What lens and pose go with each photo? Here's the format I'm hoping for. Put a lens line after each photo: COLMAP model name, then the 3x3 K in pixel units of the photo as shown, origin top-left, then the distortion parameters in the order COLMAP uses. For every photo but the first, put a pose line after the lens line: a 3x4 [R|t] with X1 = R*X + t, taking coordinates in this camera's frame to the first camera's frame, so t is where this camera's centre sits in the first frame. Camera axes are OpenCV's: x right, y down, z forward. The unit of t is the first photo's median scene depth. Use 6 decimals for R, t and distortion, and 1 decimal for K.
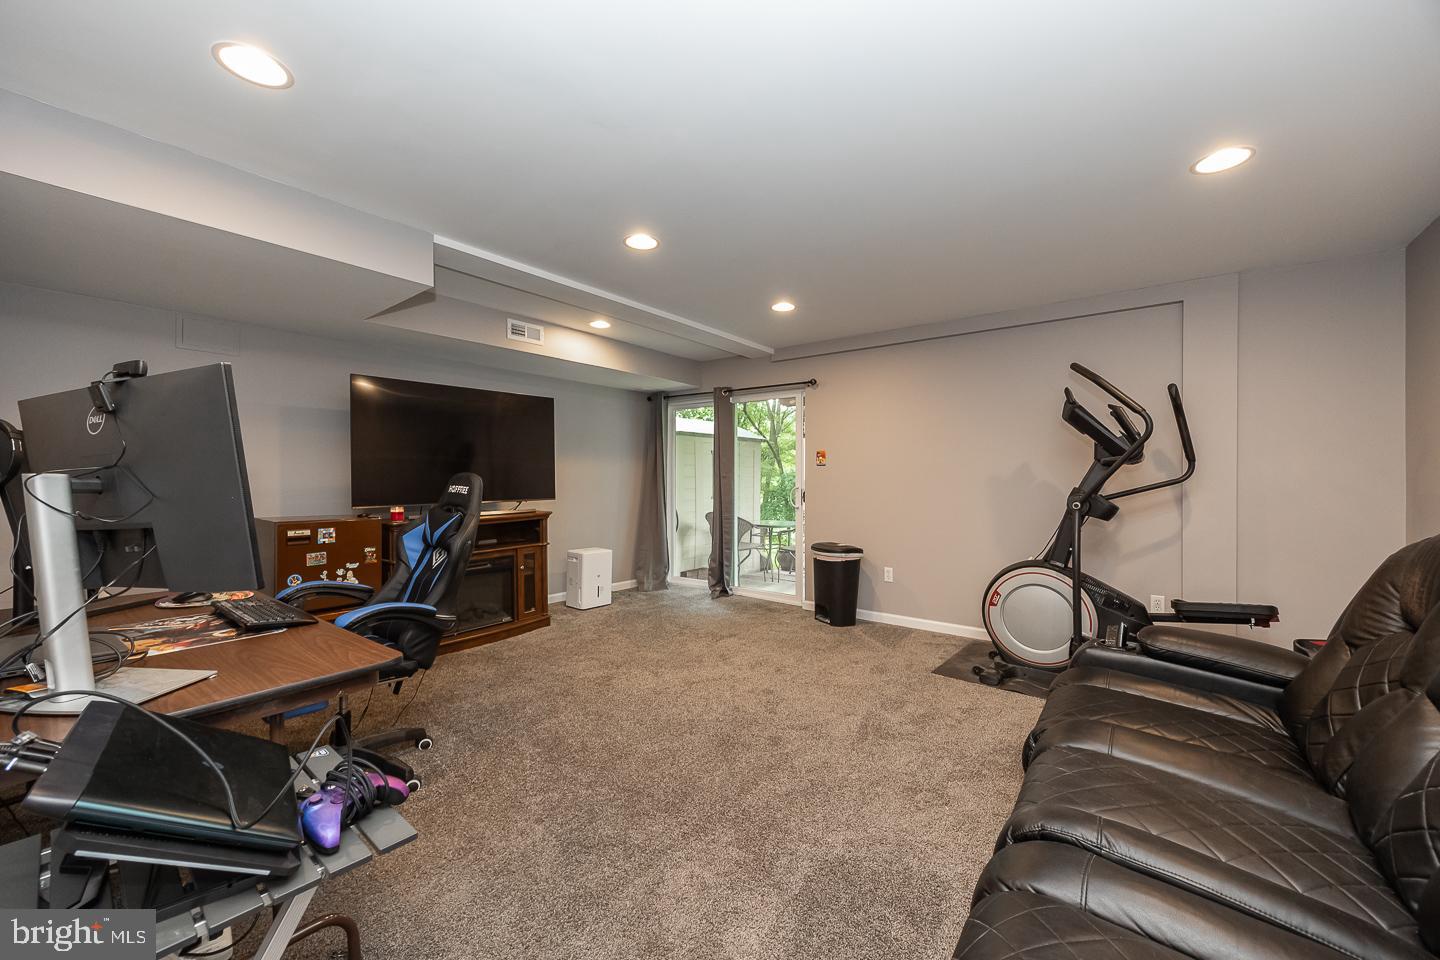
lens RADIAL K [[547.5, 0, 727.3], [0, 547.5, 481.4], [0, 0, 1]] dist [-0.001918, -0.000262]
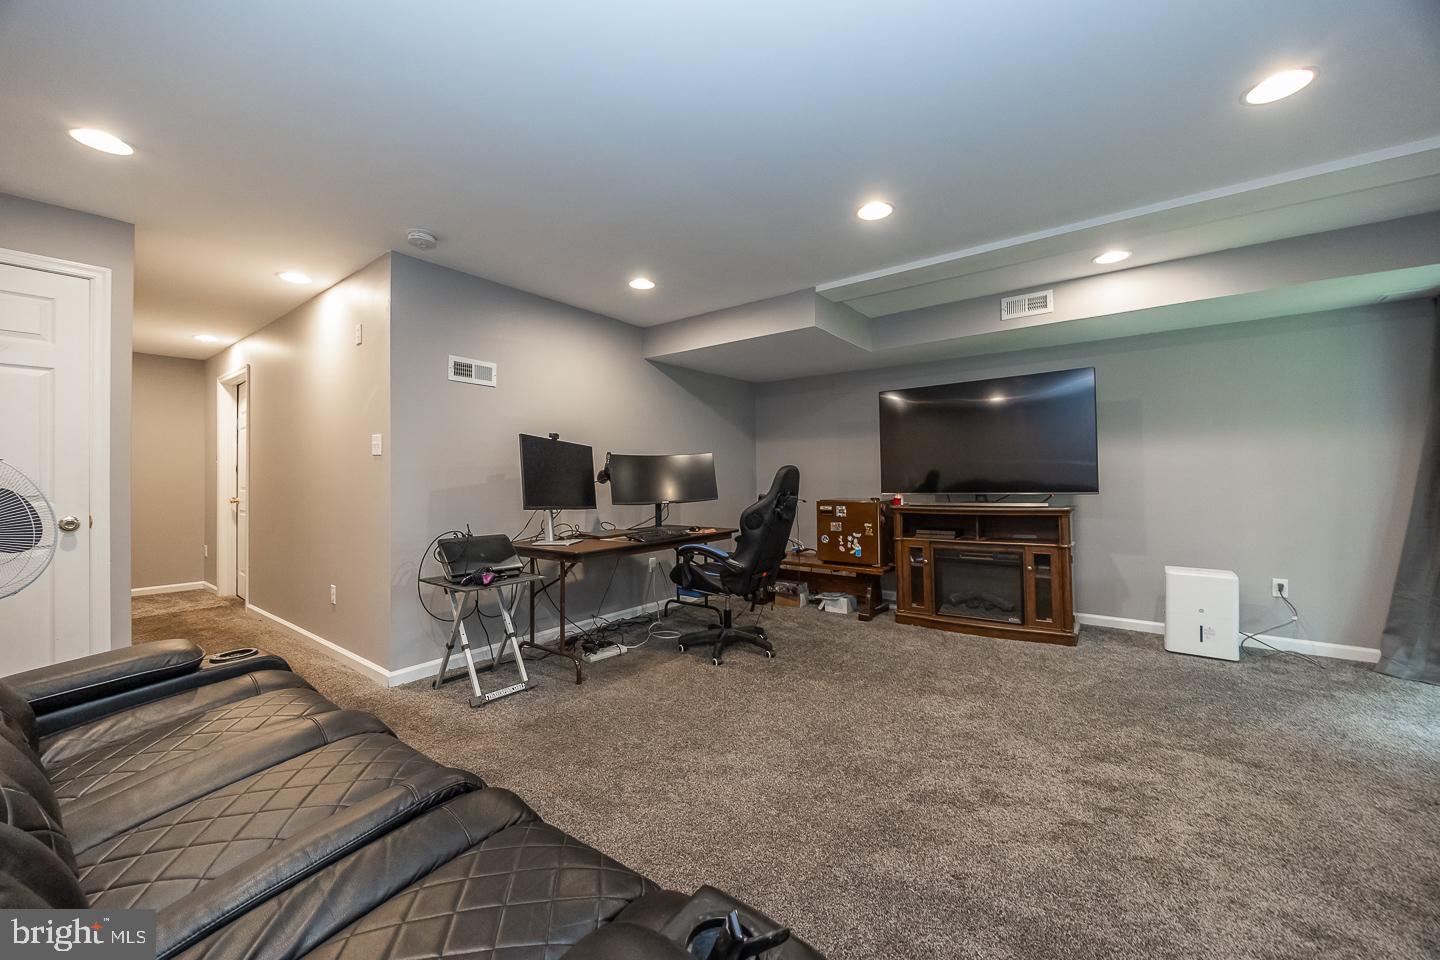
lens RADIAL K [[547.5, 0, 727.3], [0, 547.5, 481.4], [0, 0, 1]] dist [-0.001918, -0.000262]
pose [[0.035170, 0.007993, -0.999349, 0.563015], [0.005584, 0.999951, 0.008194, 0.005947], [0.999366, -0.005868, 0.035124, 0.532467]]
